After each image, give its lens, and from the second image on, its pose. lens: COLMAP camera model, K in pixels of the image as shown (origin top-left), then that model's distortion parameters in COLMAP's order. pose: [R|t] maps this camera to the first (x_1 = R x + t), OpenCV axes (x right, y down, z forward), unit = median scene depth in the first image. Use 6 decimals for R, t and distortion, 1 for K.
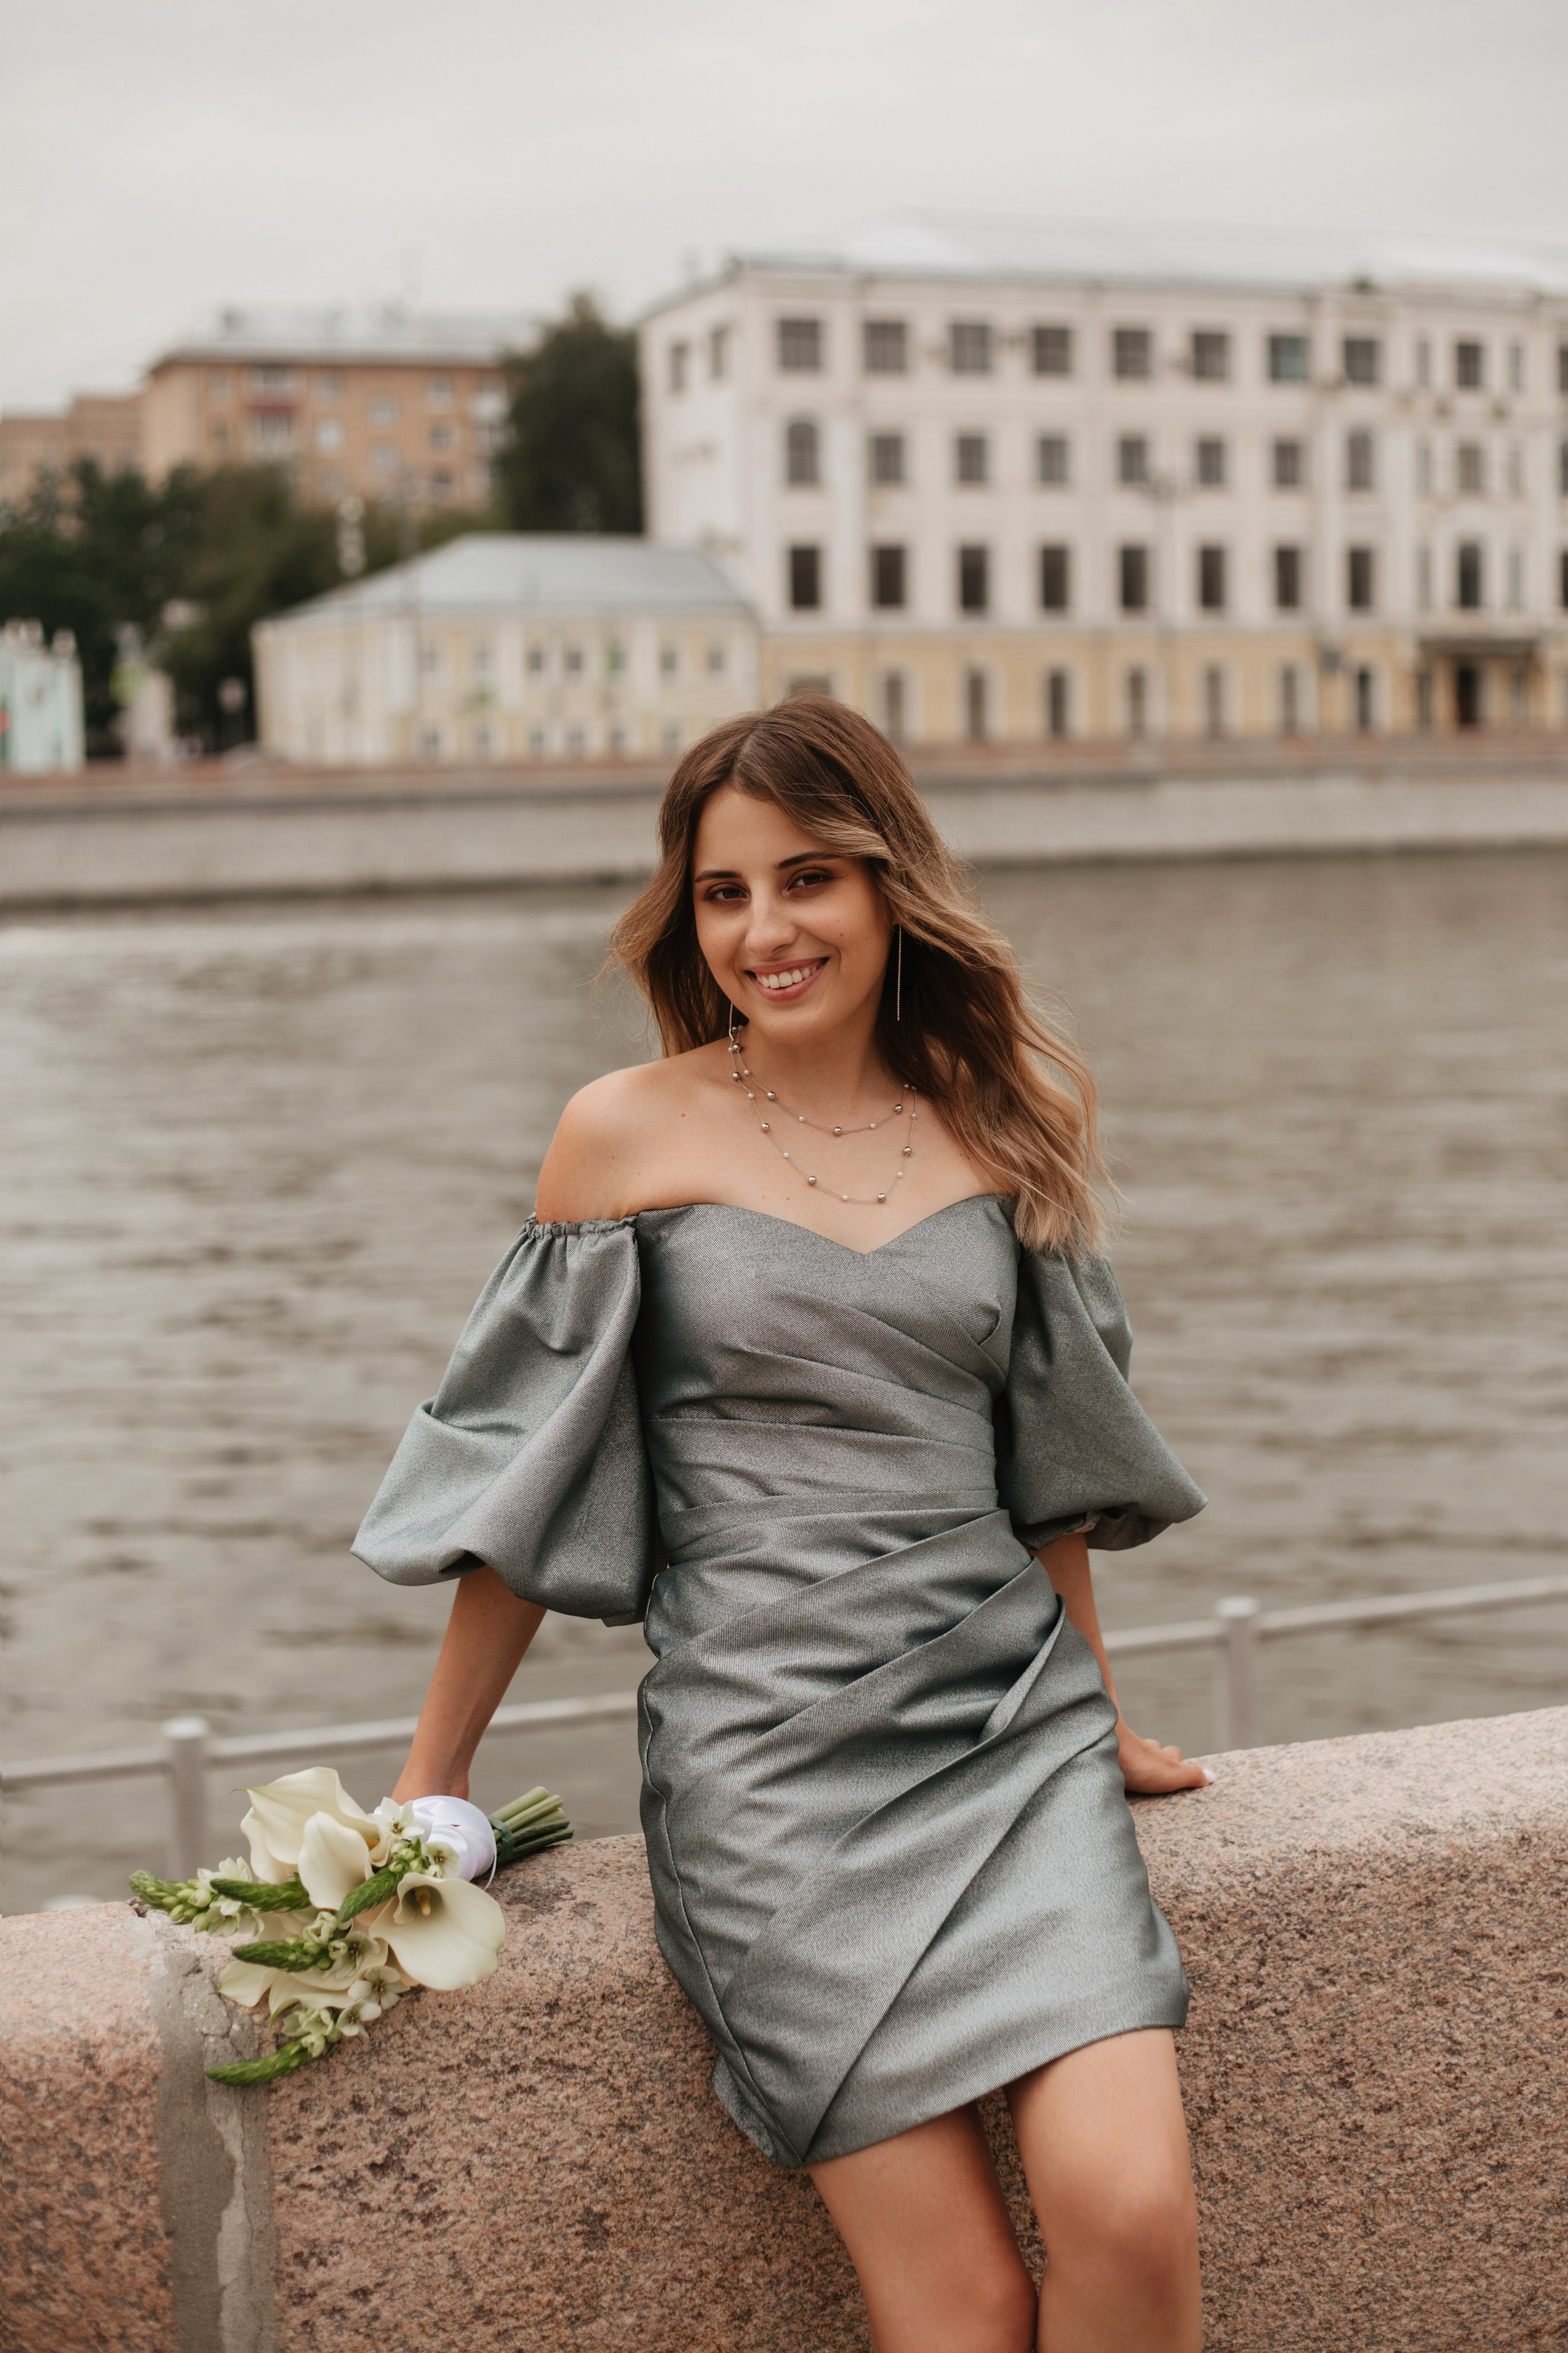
lens RADIAL K [[3548.6, 0, 784.0], [0, 3548.6, 1176.5], [0, 0, 1]] dist [-0.110948, -0.040039]
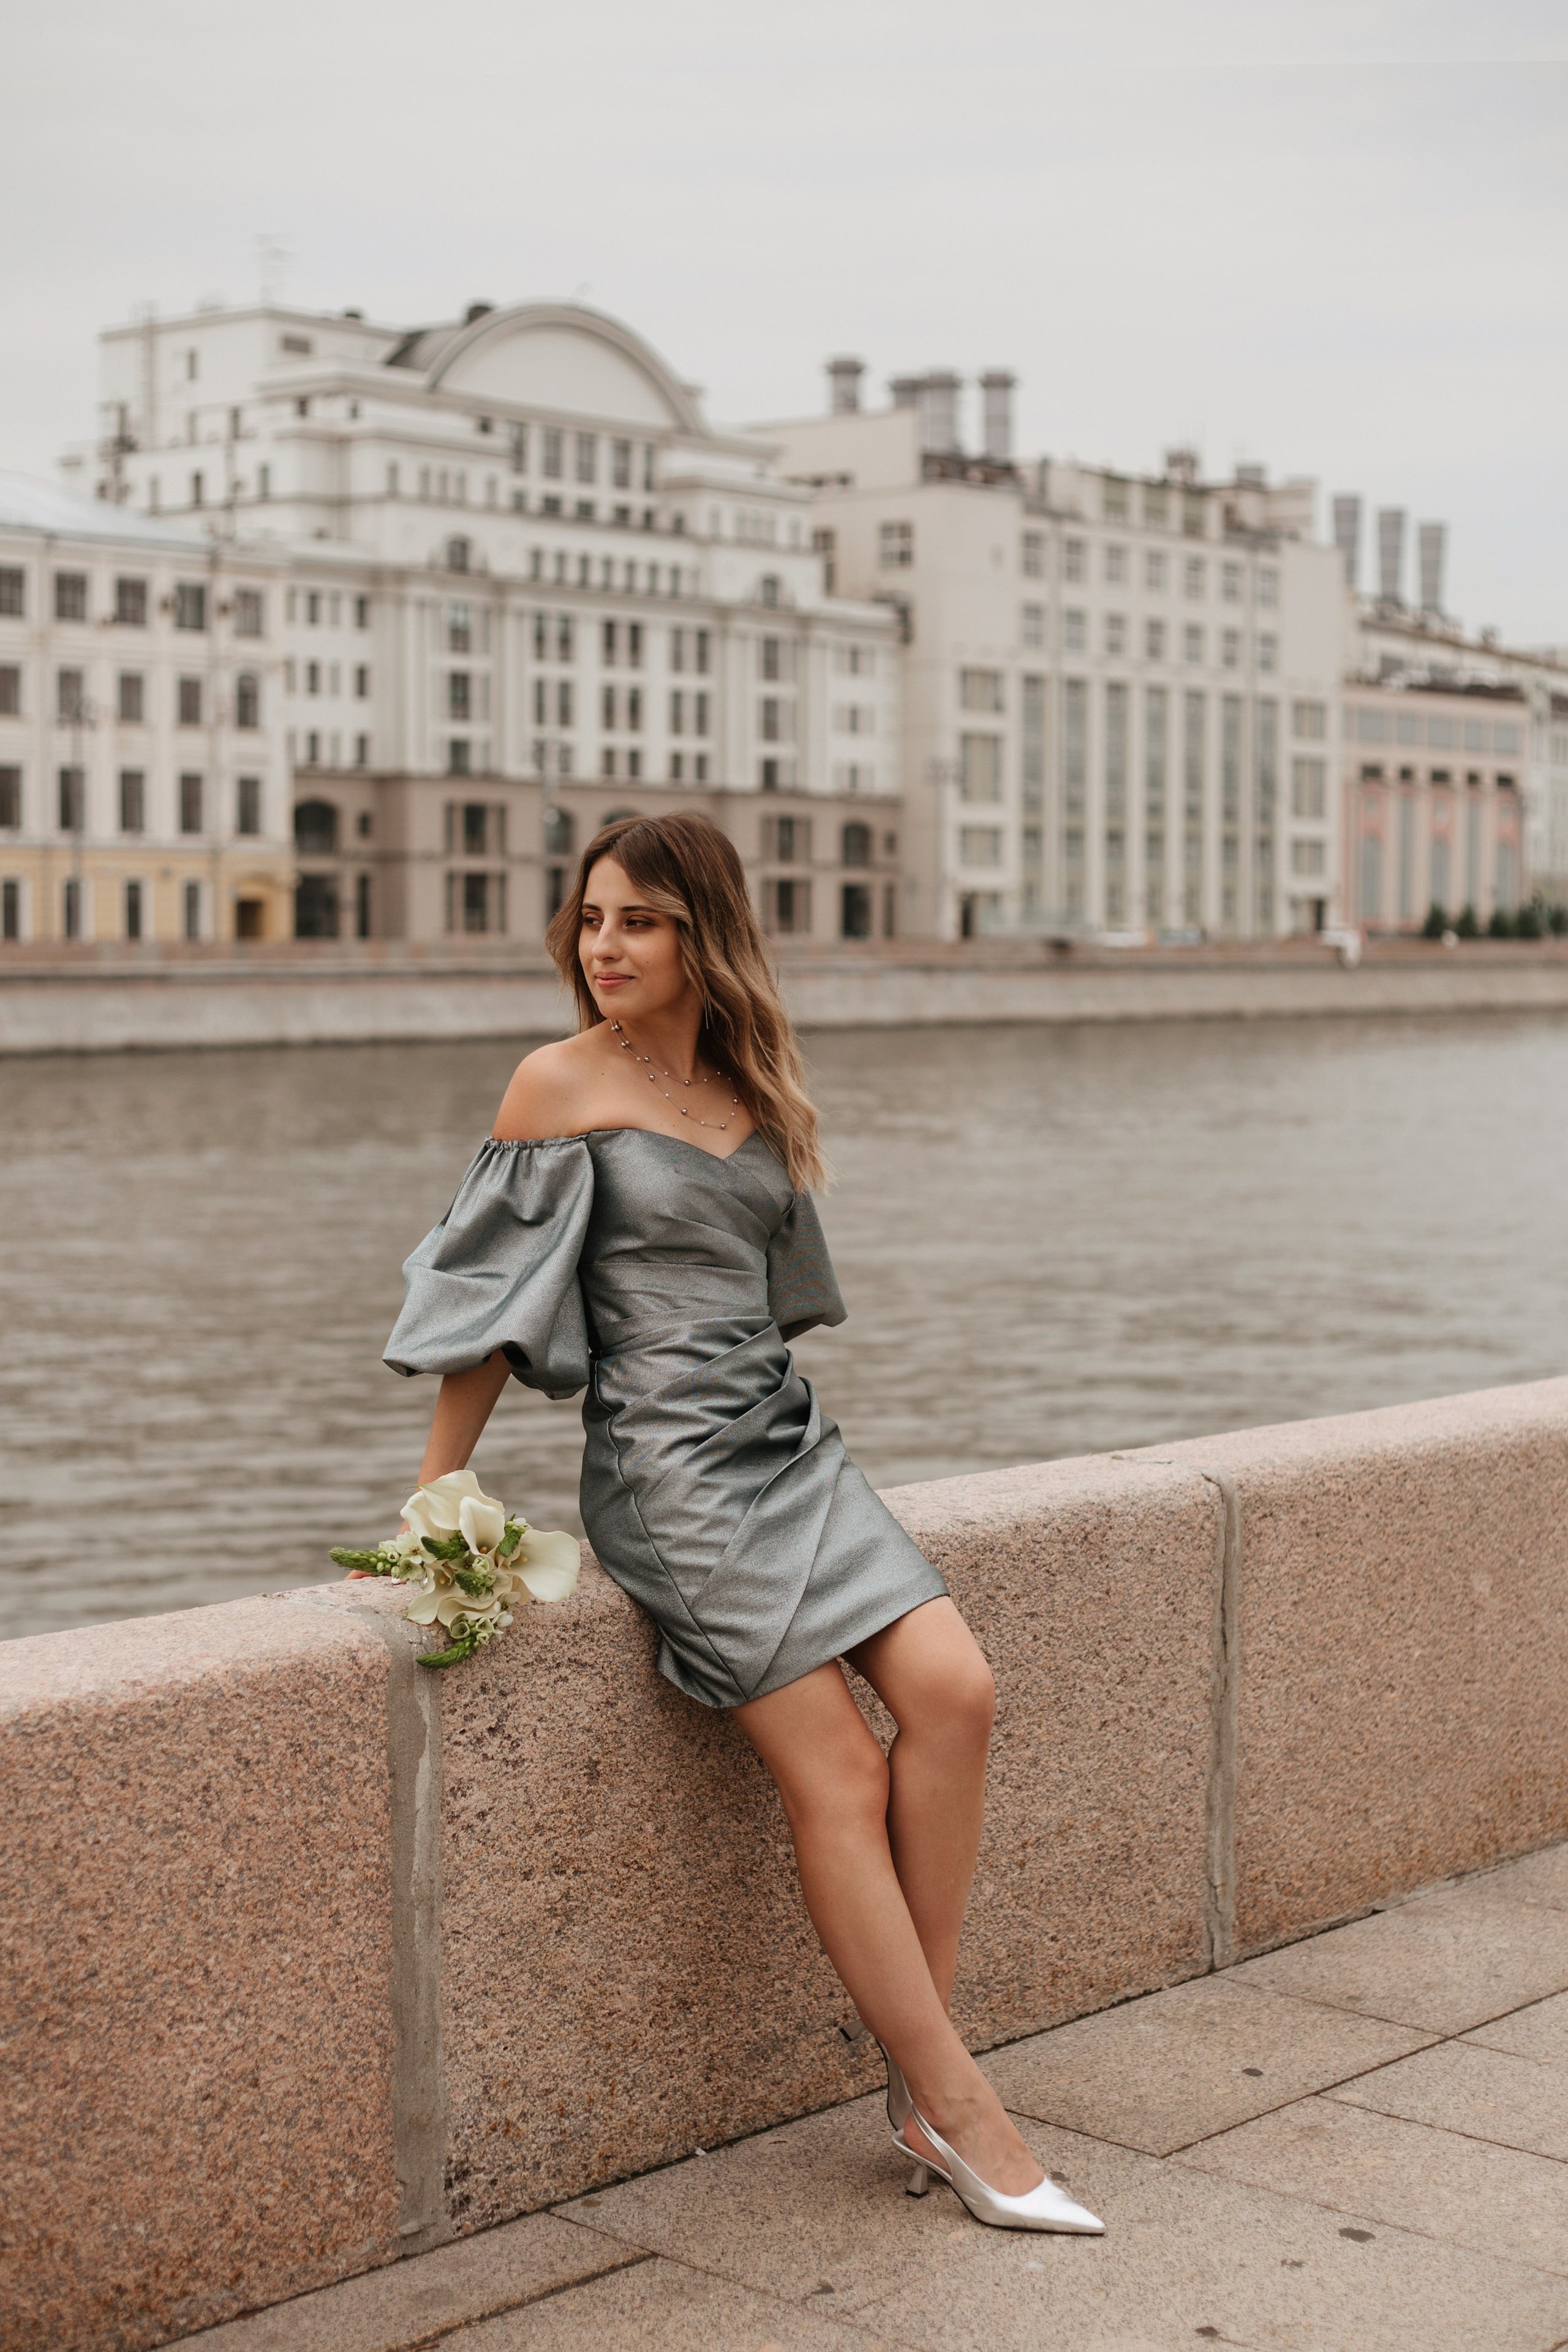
lens RADIAL K [[3568.5, 0, 764.1], [0, 3568.5, 1213.0], [0, 0, 1]] dist [-0.070162, -0.127577]
pose [[0.891819, -0.011516, 0.452246, -0.724351], [0.035253, 0.998405, -0.044096, 0.125488], [-0.451017, 0.055269, 0.890803, -0.486806]]
